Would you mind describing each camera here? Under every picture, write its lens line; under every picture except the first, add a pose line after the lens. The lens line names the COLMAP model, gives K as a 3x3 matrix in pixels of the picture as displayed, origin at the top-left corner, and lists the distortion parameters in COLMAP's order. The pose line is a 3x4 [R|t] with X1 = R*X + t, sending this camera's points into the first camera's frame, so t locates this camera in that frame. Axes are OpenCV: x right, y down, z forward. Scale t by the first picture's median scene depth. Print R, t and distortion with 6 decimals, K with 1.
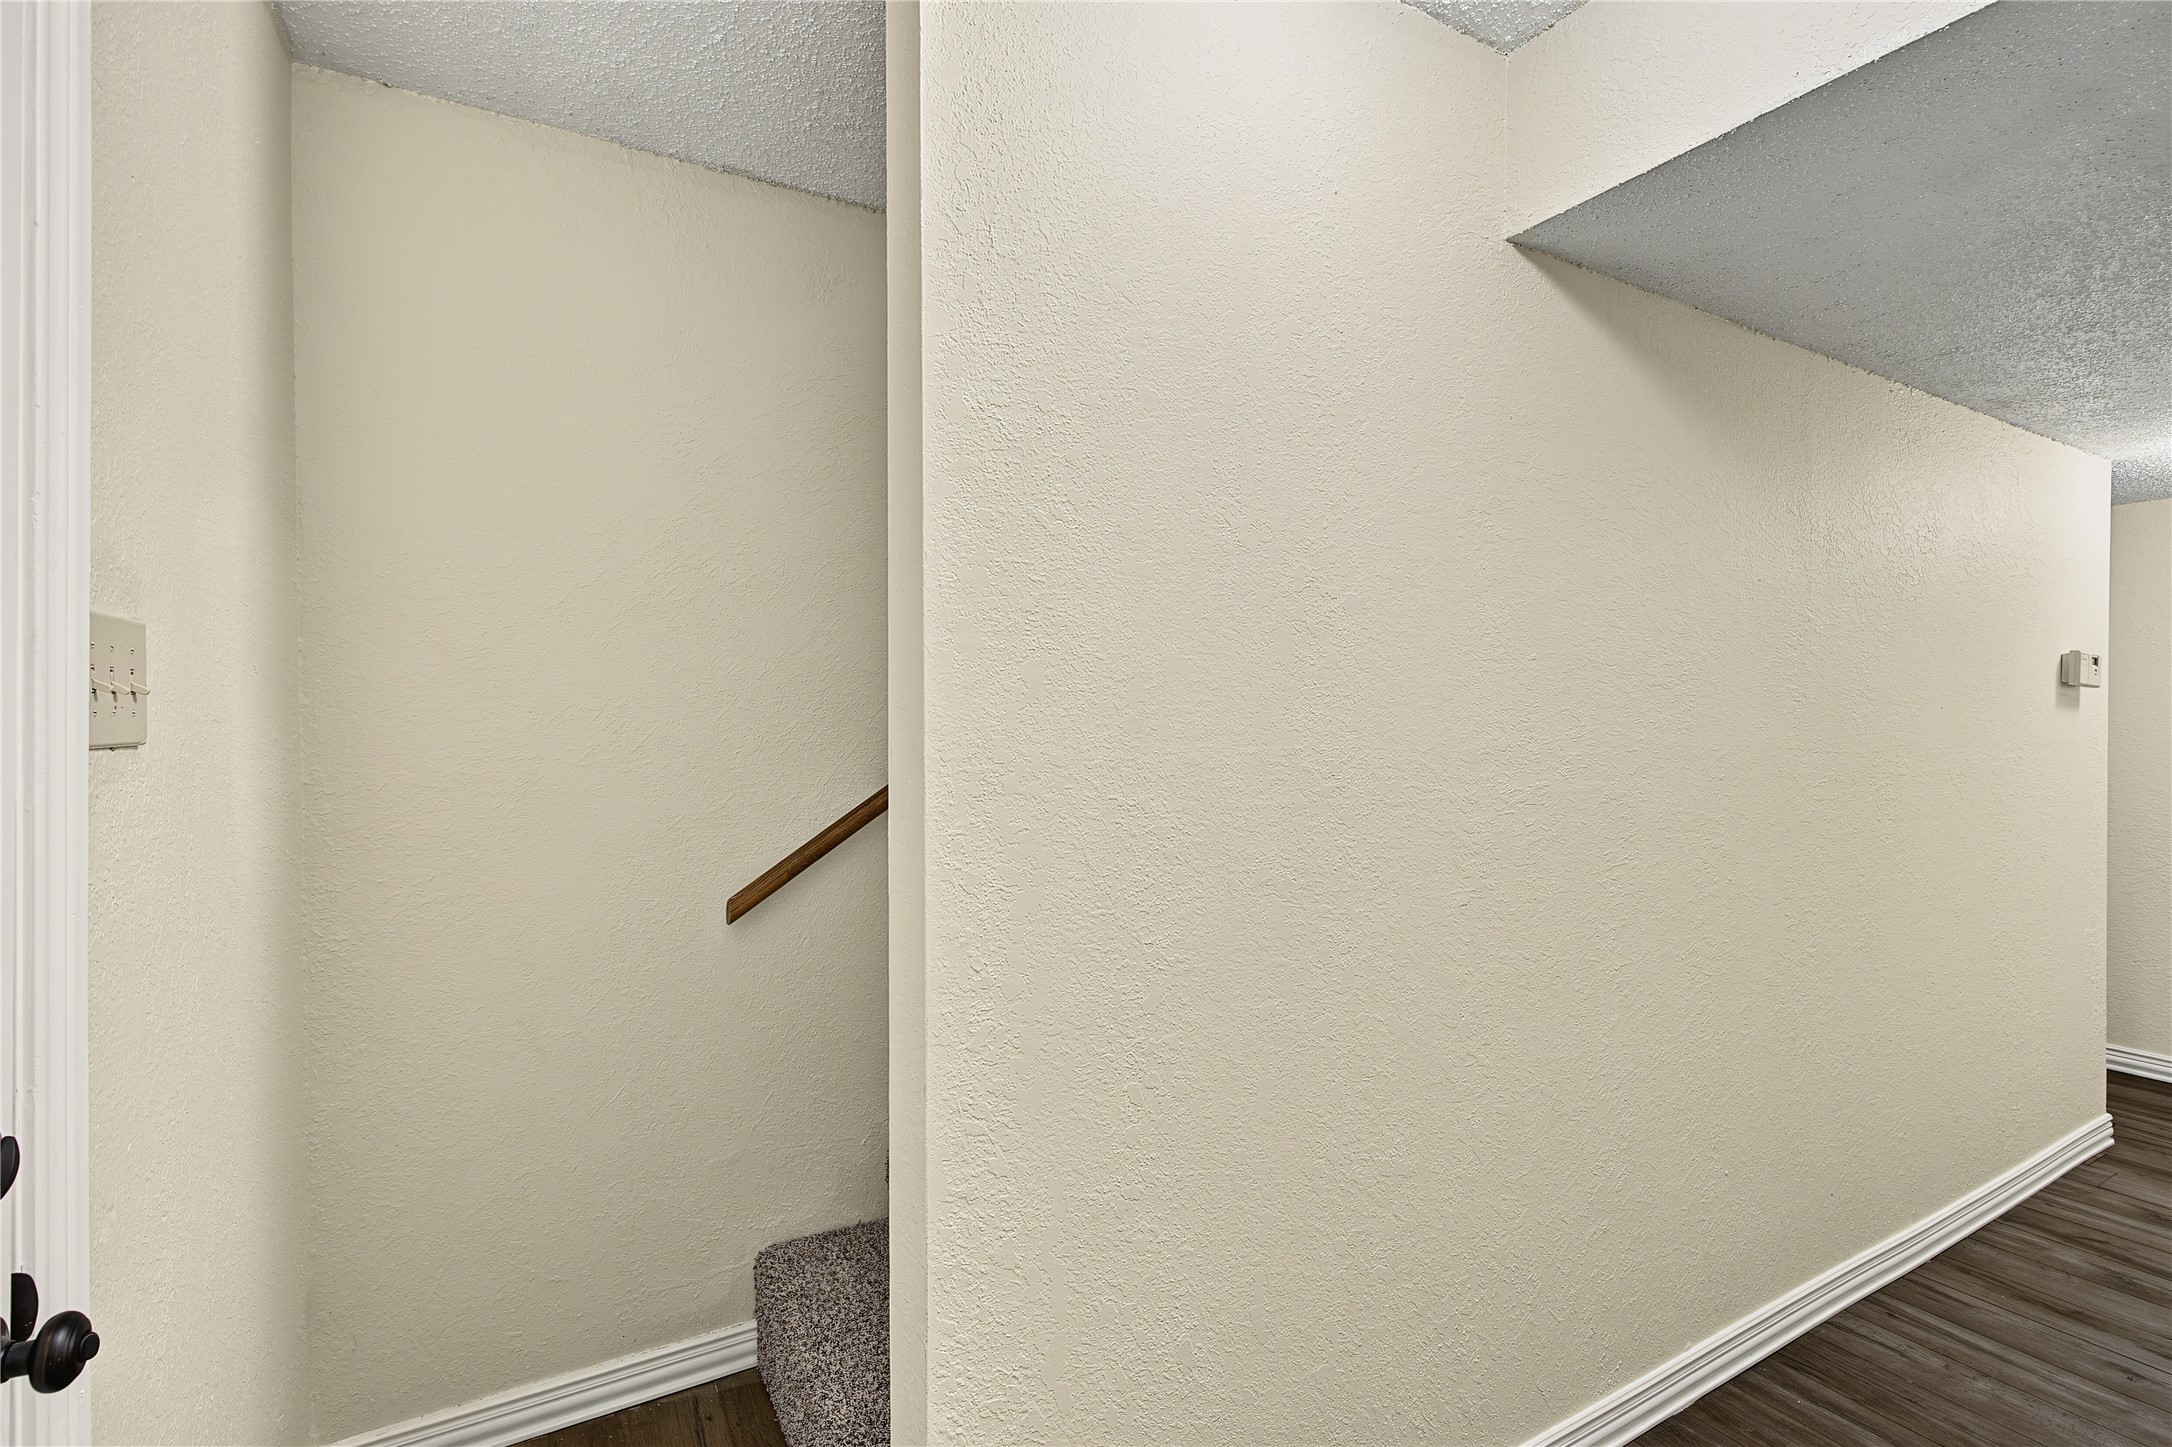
lens RADIAL K [[991.6, 0, 1093.5], [0, 991.6, 733.5], [0, 0, 1]] dist [0.008446, -0.003859]
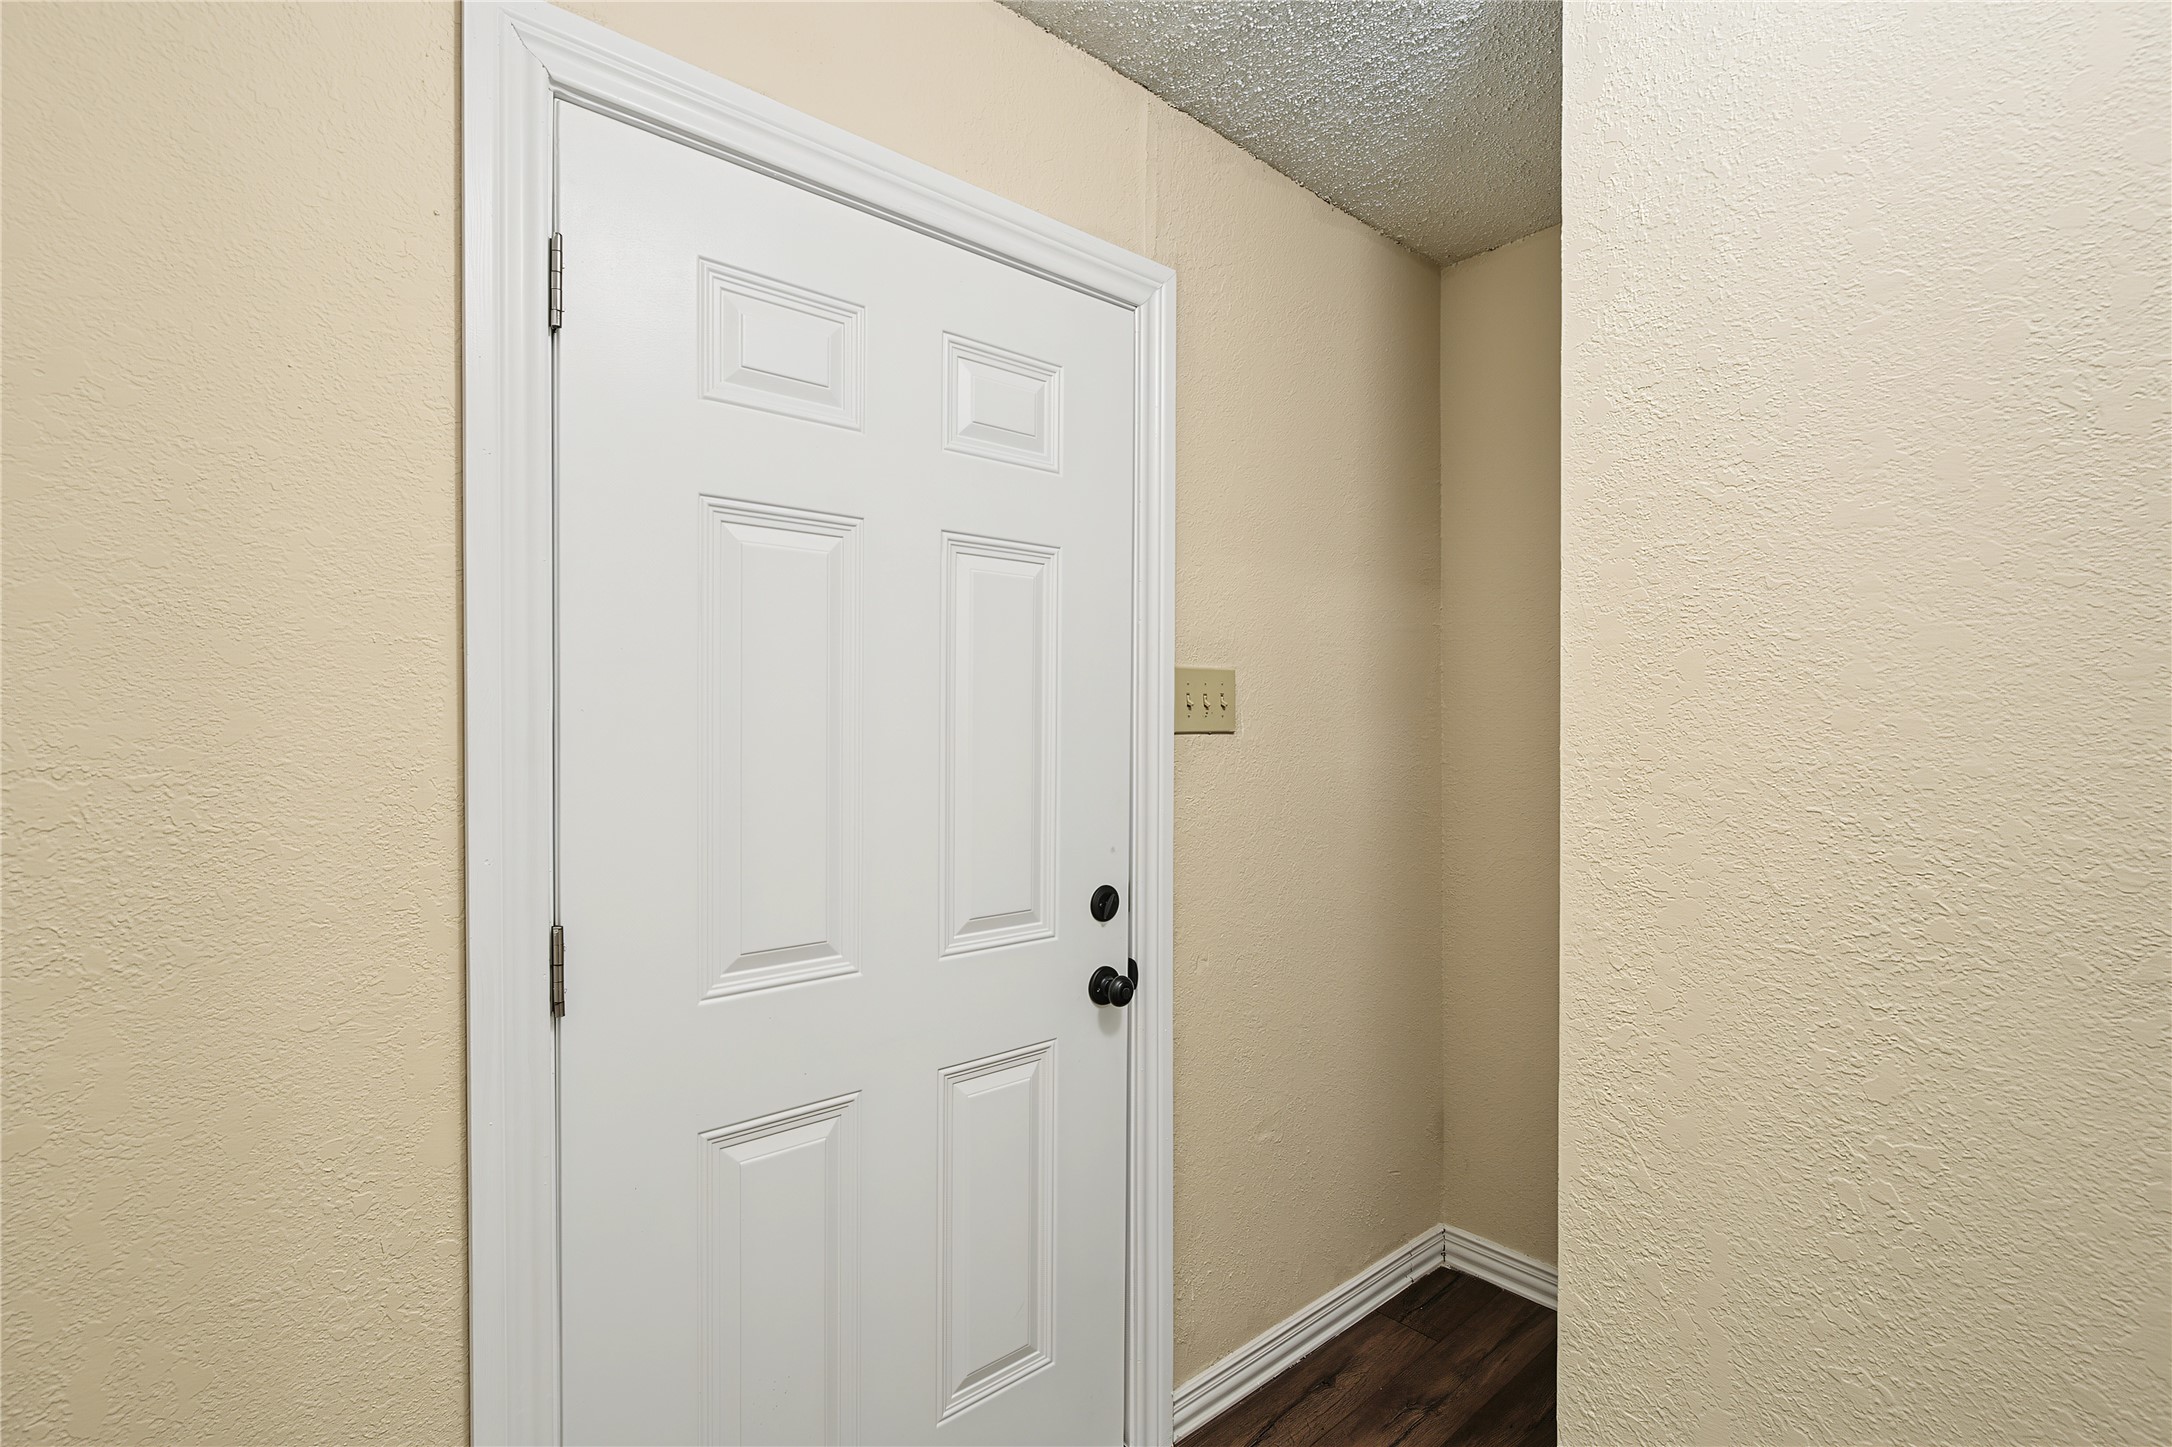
lens RADIAL K [[991.6, 0, 1103.4], [0, 991.6, 729.3], [0, 0, 1]] dist [0.008446, -0.003859]
pose [[0.205418, 0.006237, -0.978654, 0.728942], [-0.005959, 0.999969, 0.005122, -0.001786], [0.978656, 0.004779, 0.205449, 0.287522]]
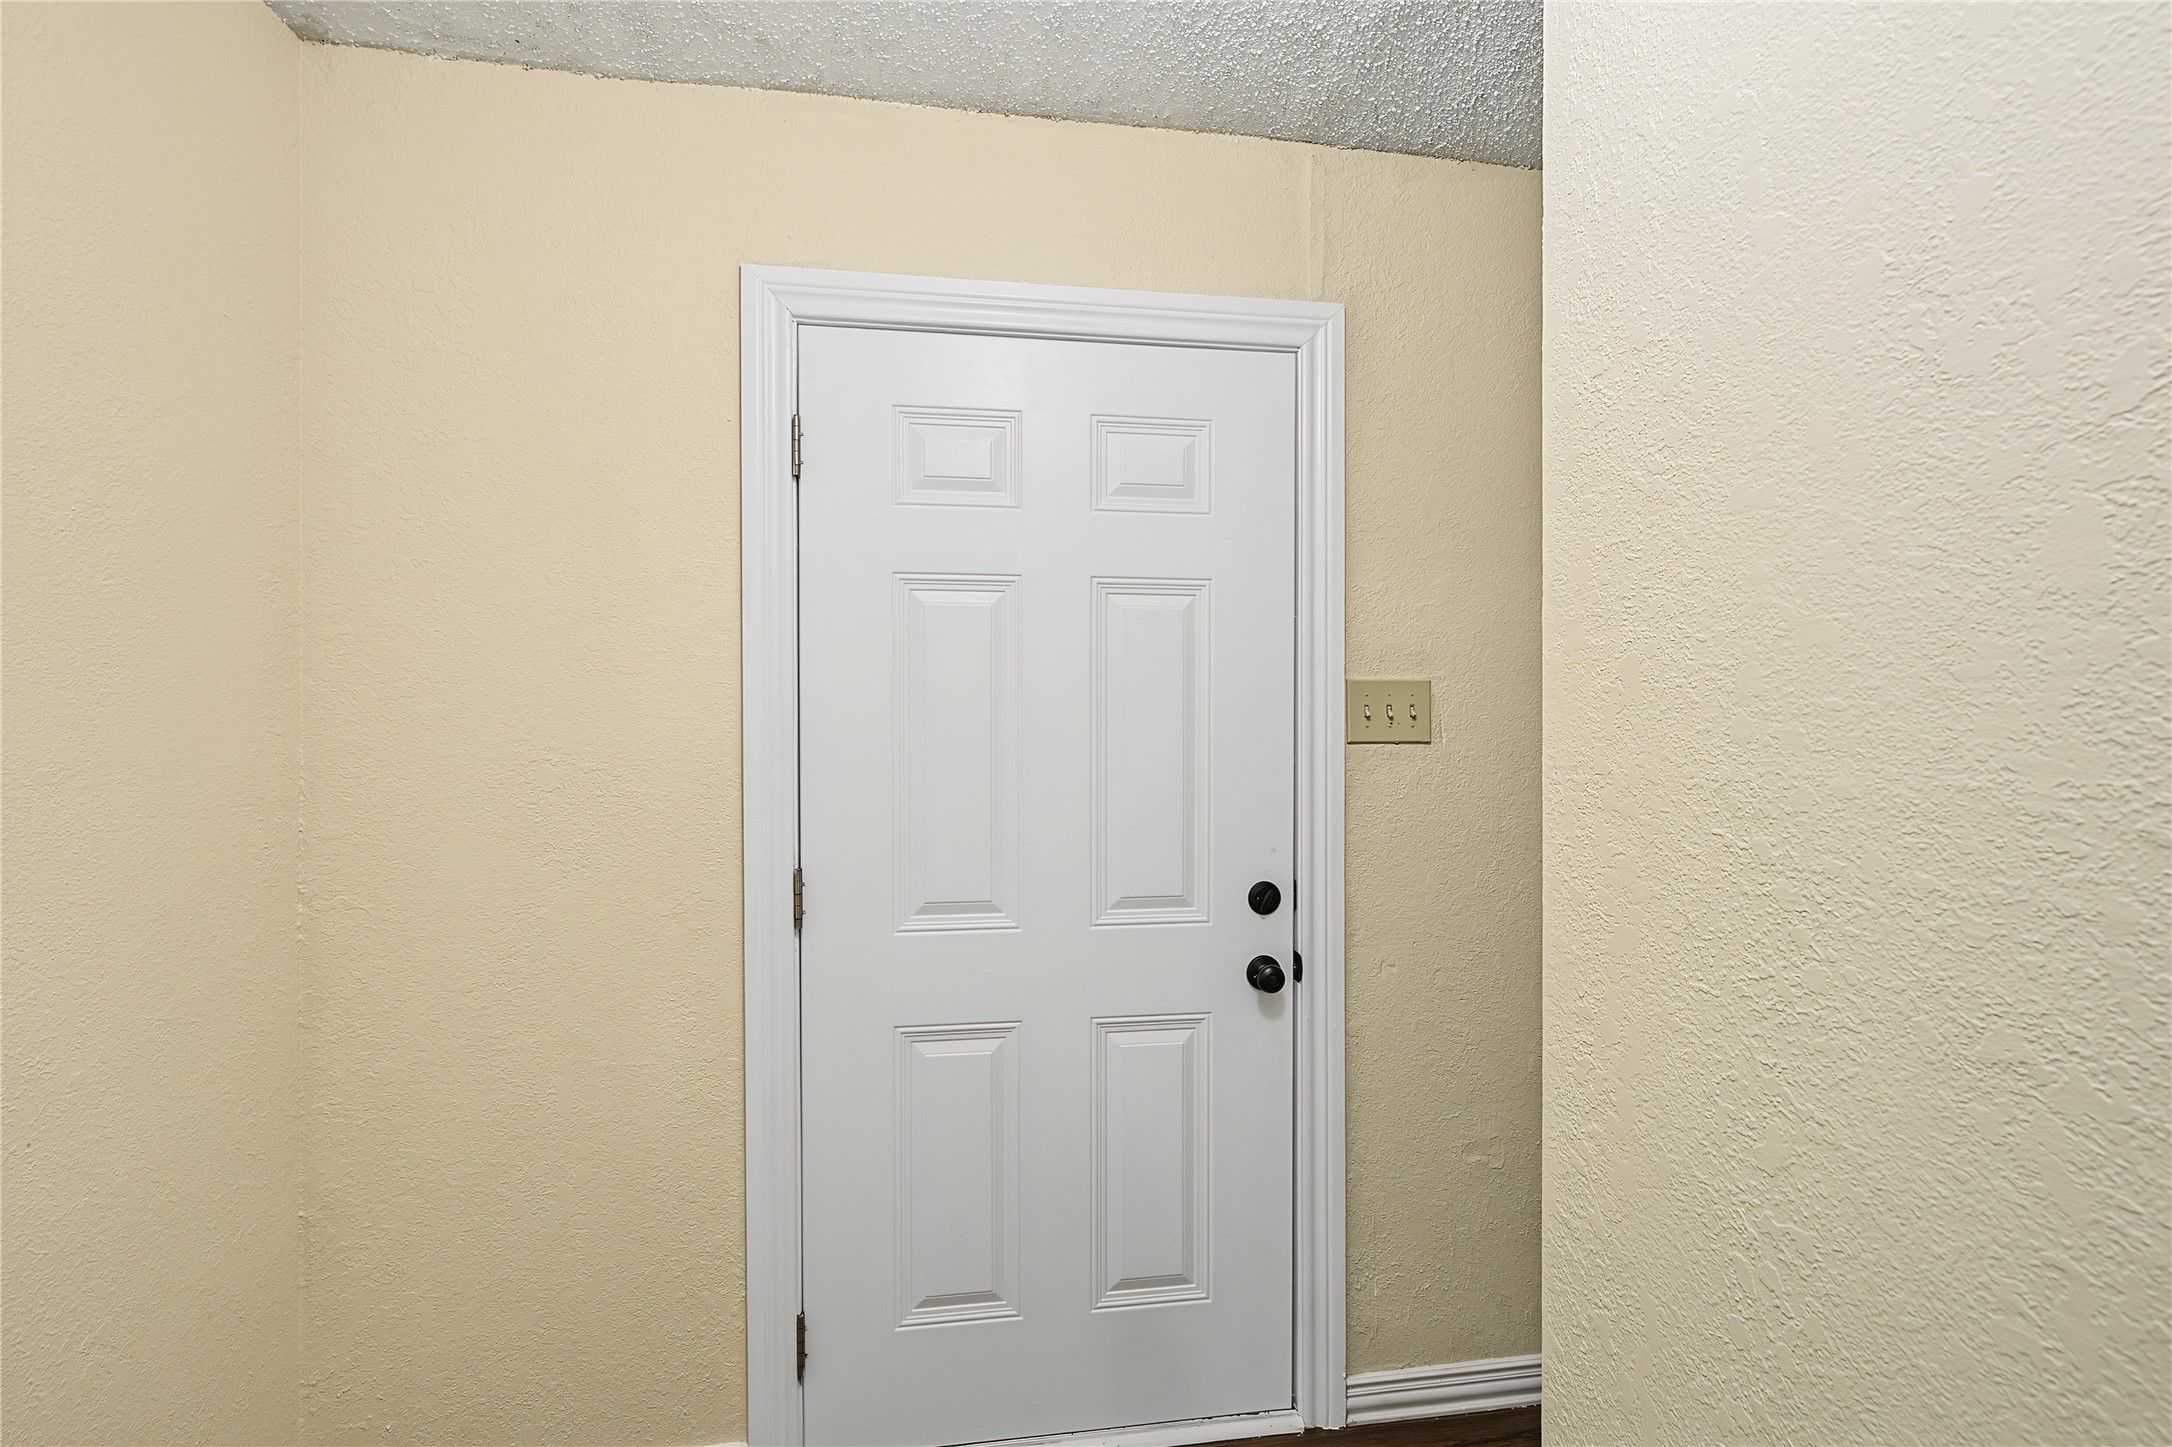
lens RADIAL K [[991.6, 0, 1101.9], [0, 991.6, 729.7], [0, 0, 1]] dist [0.008446, -0.003859]
pose [[-0.346188, -0.001631, -0.938164, 0.890714], [-0.003347, 0.999994, -0.000503, -0.008097], [0.938159, 0.002966, -0.346192, 0.880538]]
